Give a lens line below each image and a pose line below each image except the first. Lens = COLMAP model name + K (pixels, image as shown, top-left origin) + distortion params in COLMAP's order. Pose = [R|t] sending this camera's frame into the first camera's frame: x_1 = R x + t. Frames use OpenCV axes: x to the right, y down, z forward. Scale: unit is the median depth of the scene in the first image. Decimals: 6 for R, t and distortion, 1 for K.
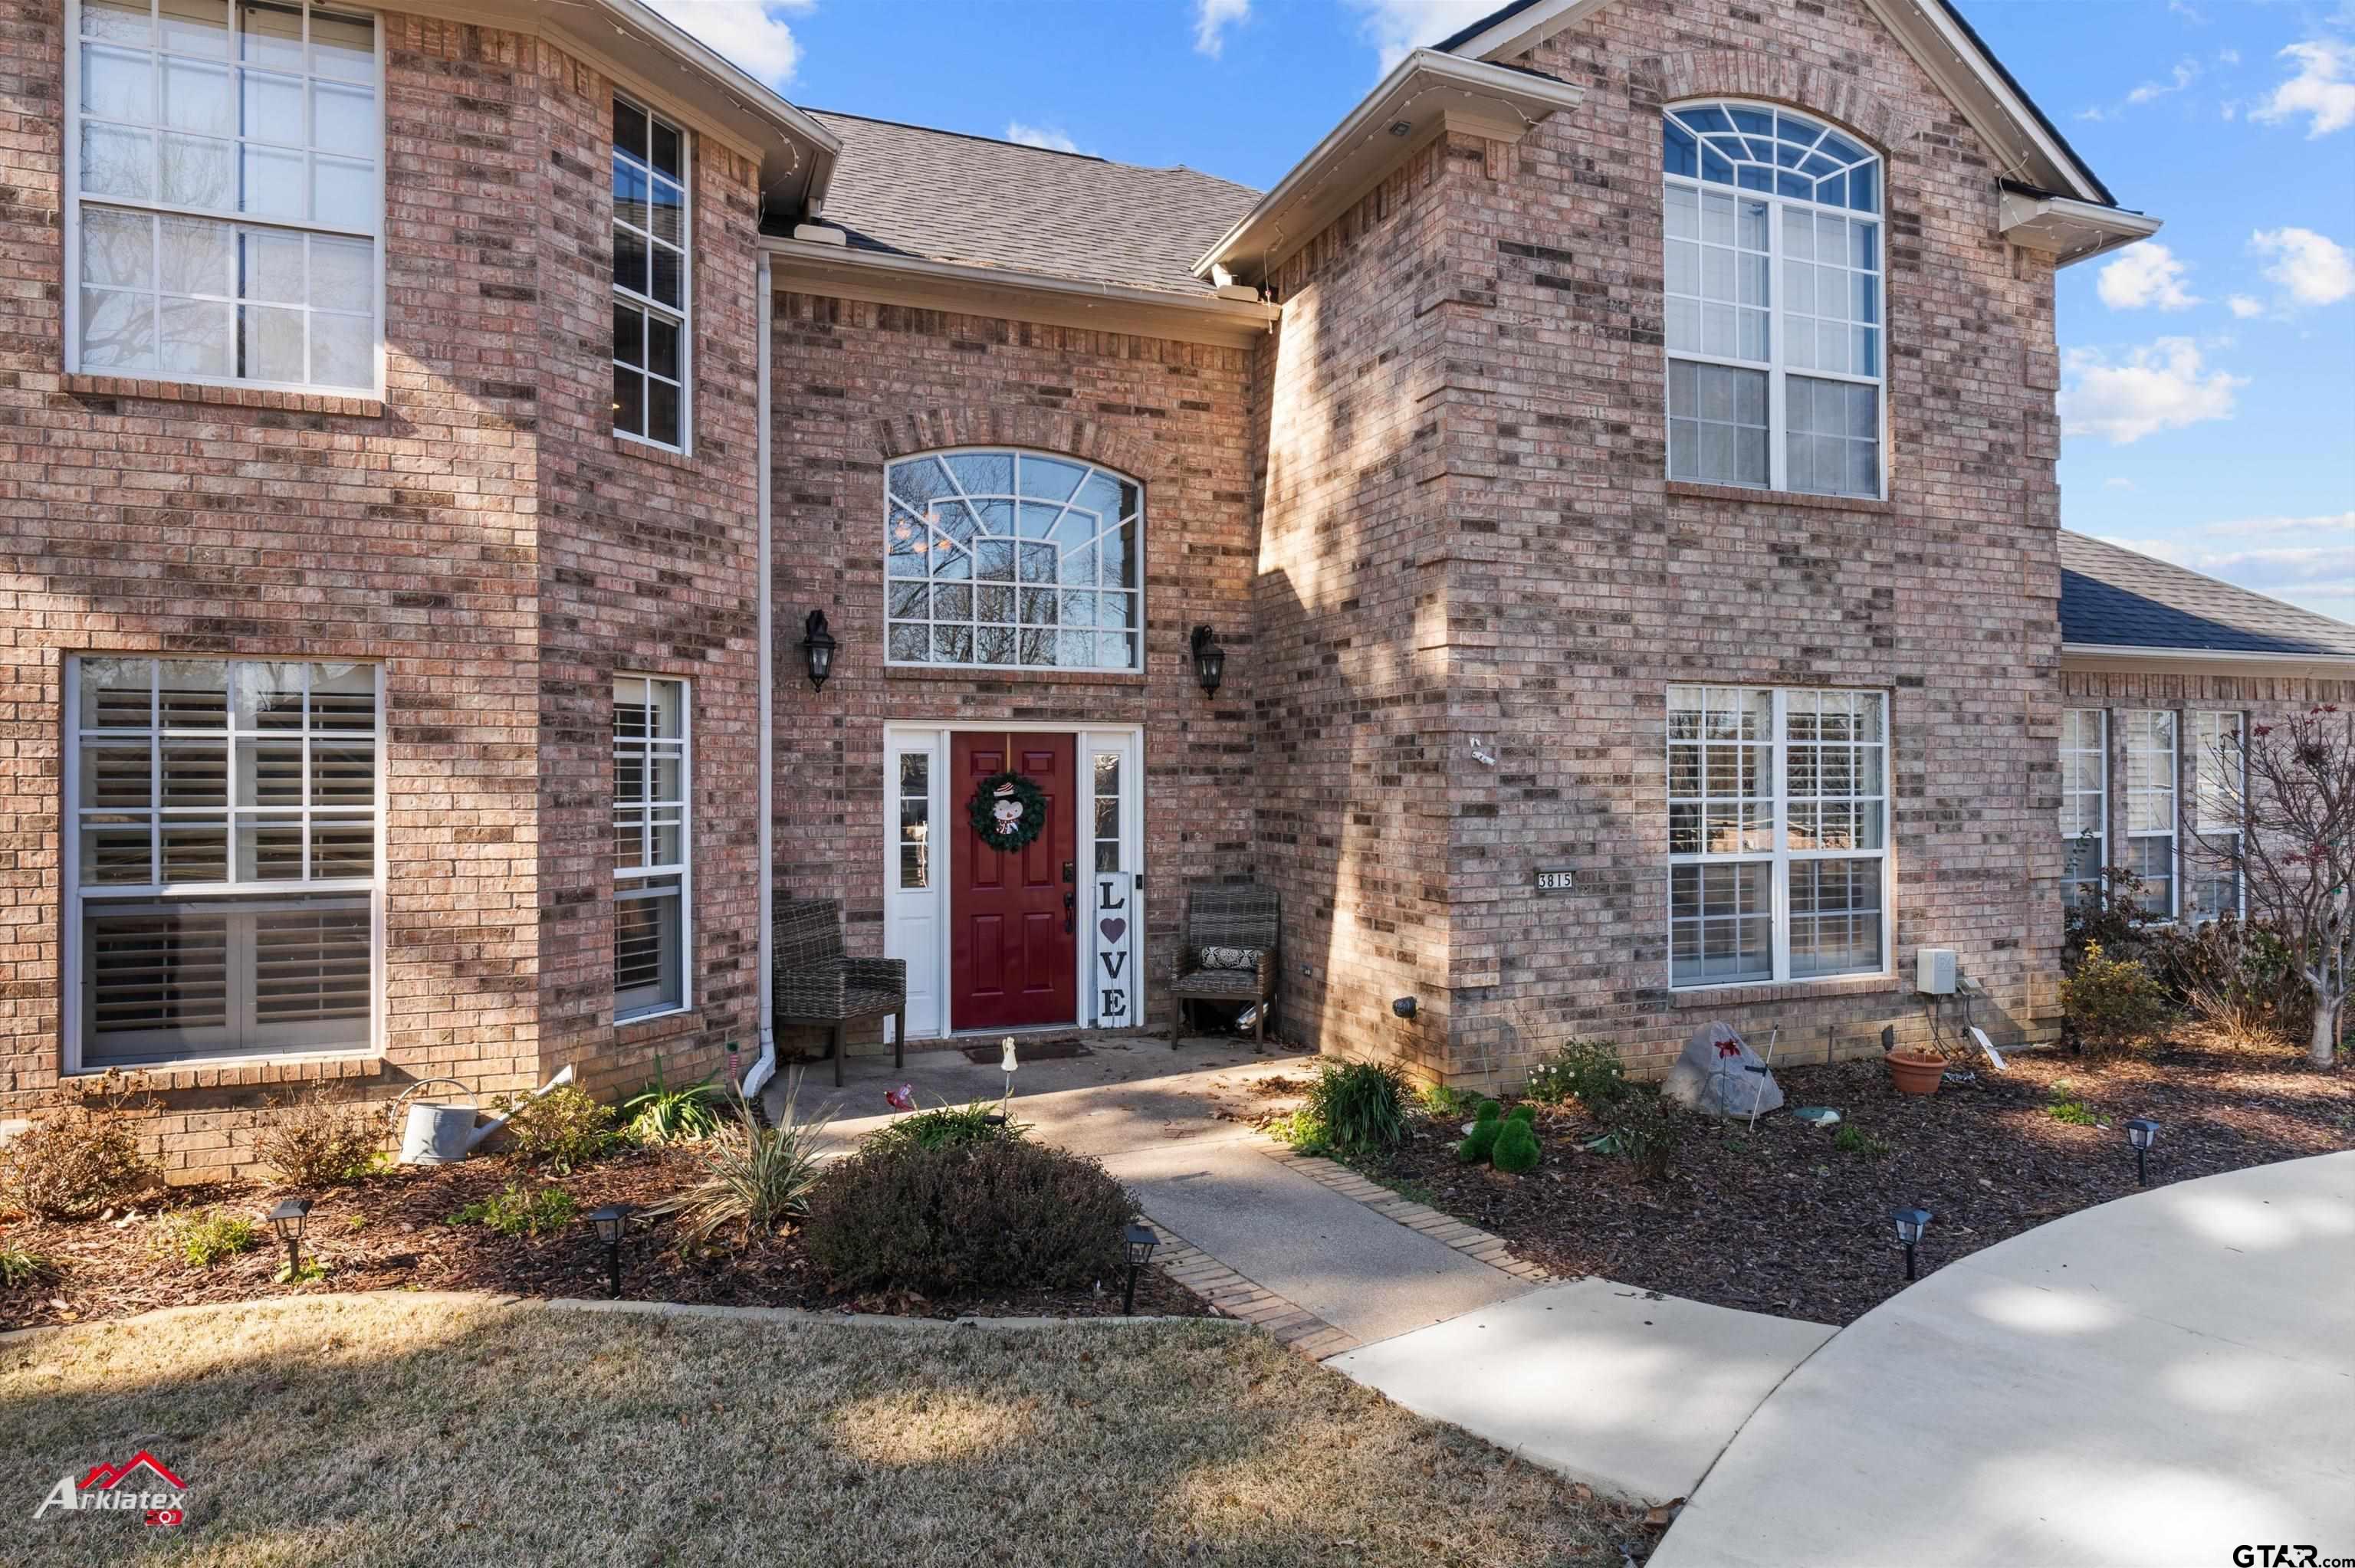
lens RADIAL K [[1361.2, 0, 1177.5], [0, 1361.2, 784.0], [0, 0, 1]] dist [-0.001608, -0.000463]
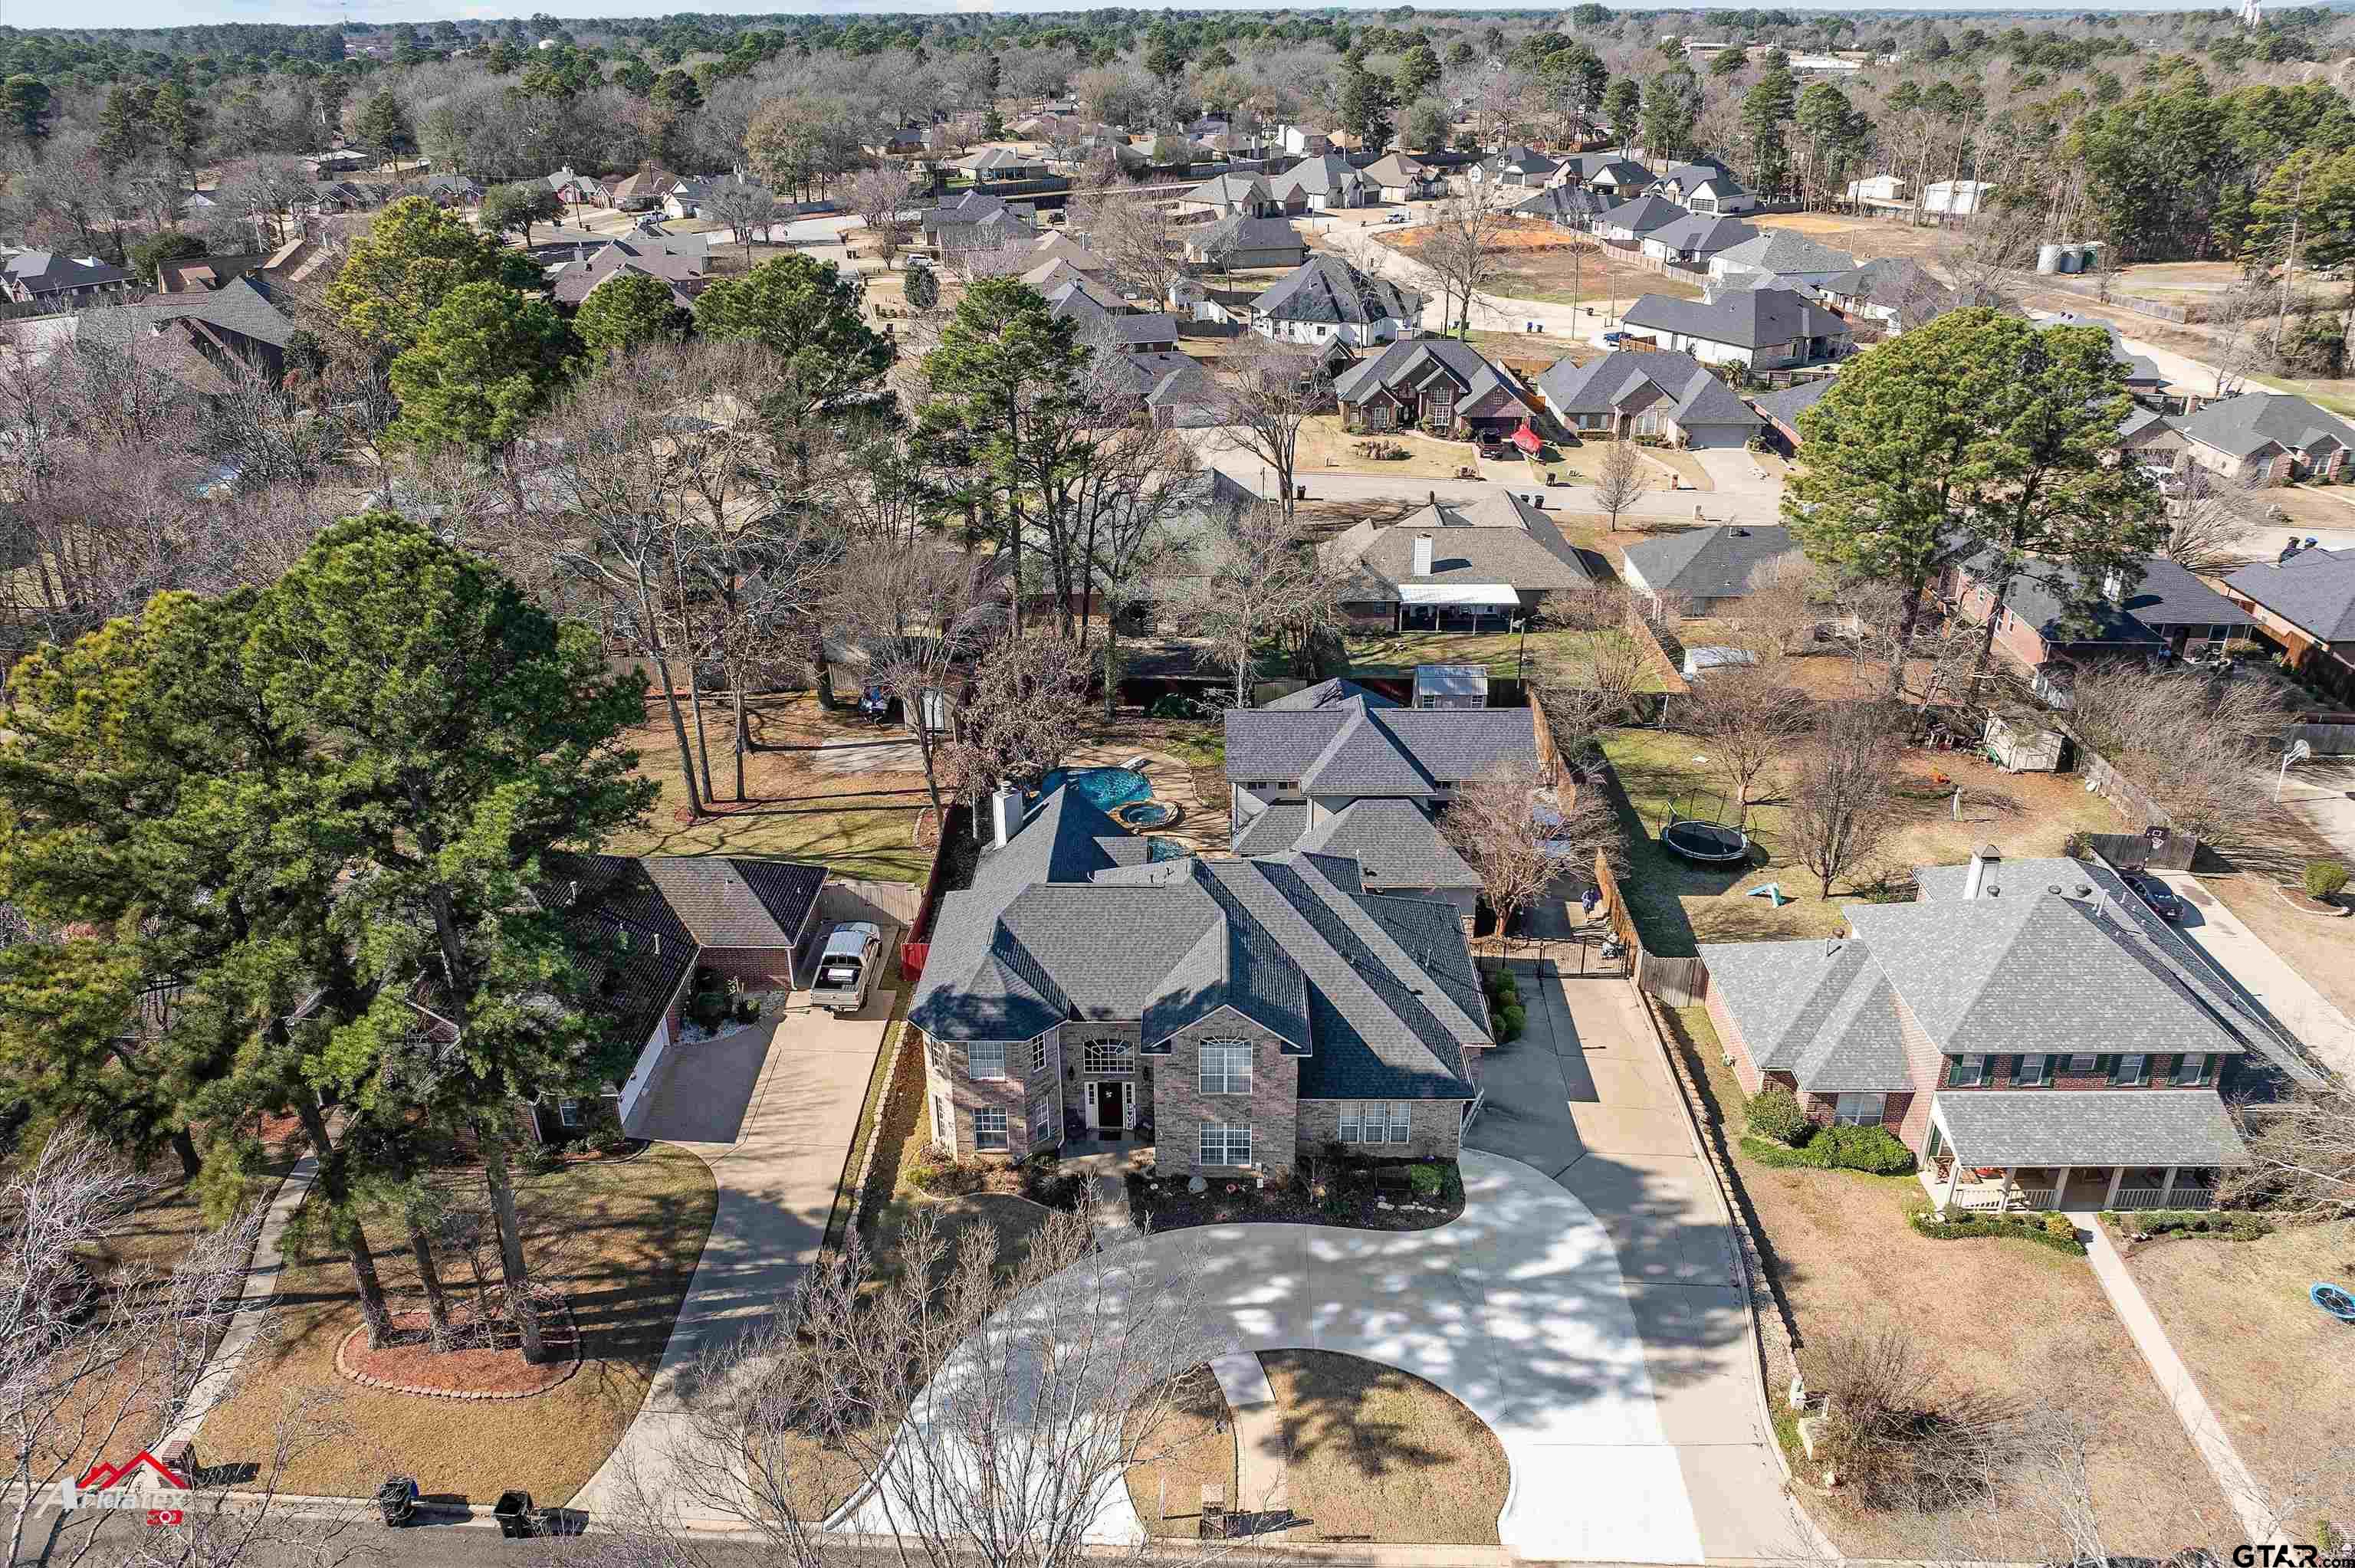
lens RADIAL K [[1644.3, 0, 1191.1], [0, 1644.3, 775.7], [0, 0, 1]] dist [-0.002508, -0.095541]
pose [[0.922596, 0.162799, -0.349734, 2.432912], [0.005671, 0.900769, 0.434262, -4.270039], [0.385727, -0.402631, 0.830122, -4.064533]]
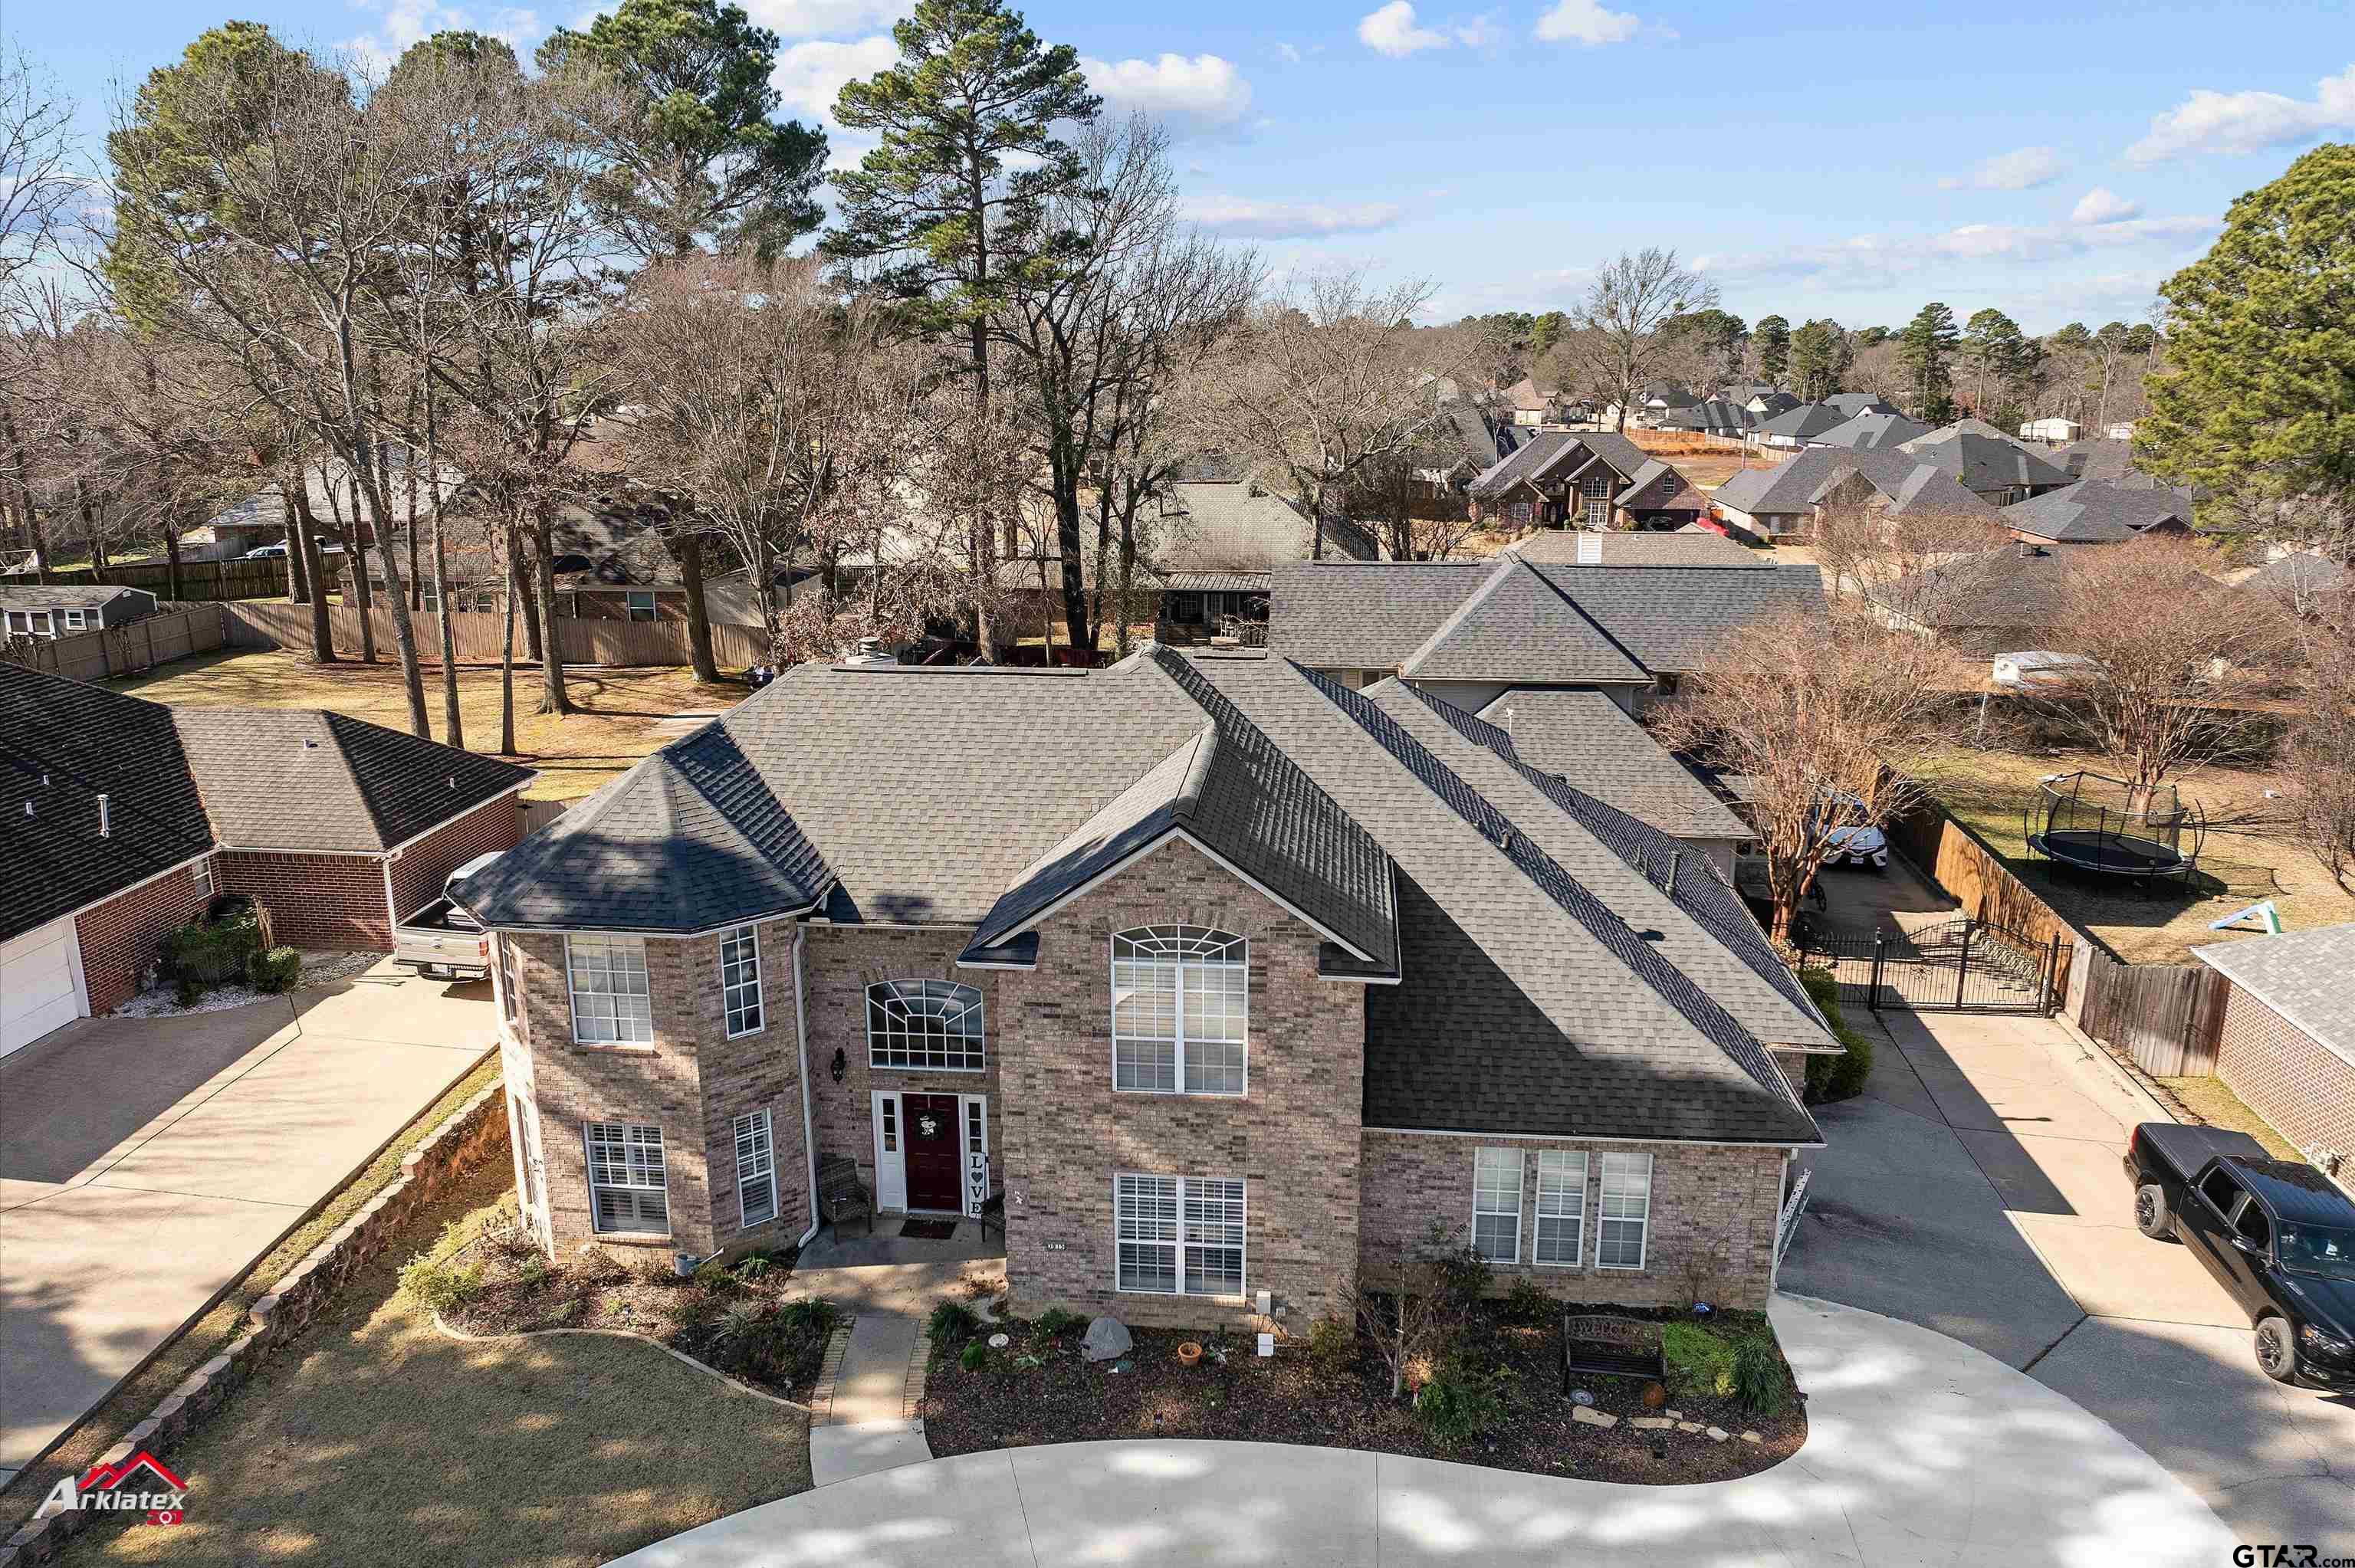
lens RADIAL K [[1644.3, 0, 1191.1], [0, 1644.3, 775.7], [0, 0, 1]] dist [-0.002508, -0.095541]
pose [[0.887925, 0.116006, -0.445120, 1.563409], [0.002180, 0.966605, 0.256263, -1.373435], [0.459983, -0.228513, 0.858019, -1.120070]]
